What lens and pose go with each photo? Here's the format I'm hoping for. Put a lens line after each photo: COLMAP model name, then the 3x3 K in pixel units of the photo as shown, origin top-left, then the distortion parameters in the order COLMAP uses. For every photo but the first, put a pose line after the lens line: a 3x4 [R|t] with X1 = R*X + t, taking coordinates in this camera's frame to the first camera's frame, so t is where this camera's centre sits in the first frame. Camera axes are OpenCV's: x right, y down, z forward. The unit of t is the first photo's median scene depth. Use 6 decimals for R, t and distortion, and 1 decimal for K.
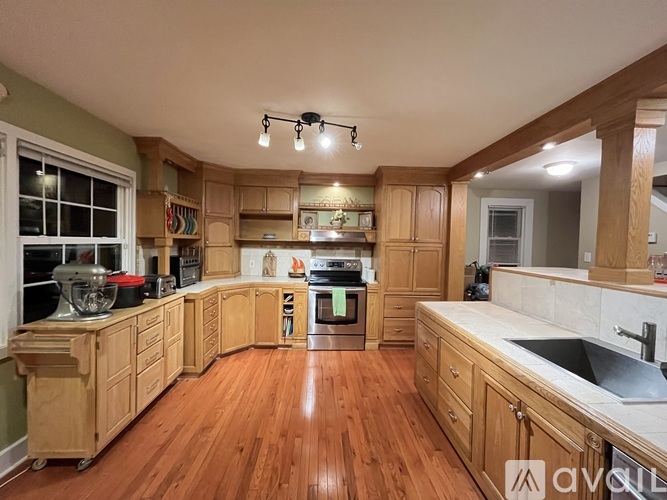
lens RADIAL K [[267.6, 0, 333.5], [0, 267.6, 250.0], [0, 0, 1]] dist [0.000191, 0.000010]
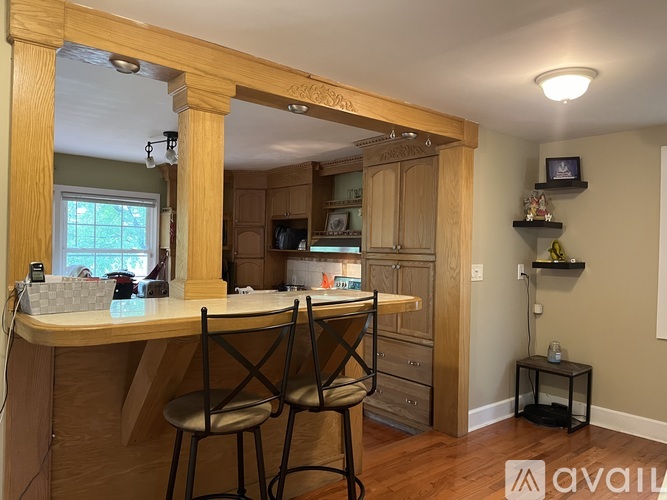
lens RADIAL K [[508.9, 0, 333.5], [0, 508.9, 250.0], [0, 0, 1]] dist [0.053776, -0.000604]
pose [[0.611162, -0.006426, -0.791480, 1.136964], [-0.029157, 0.999106, -0.030626, 0.003955], [0.790969, 0.041795, 0.610428, 0.167794]]
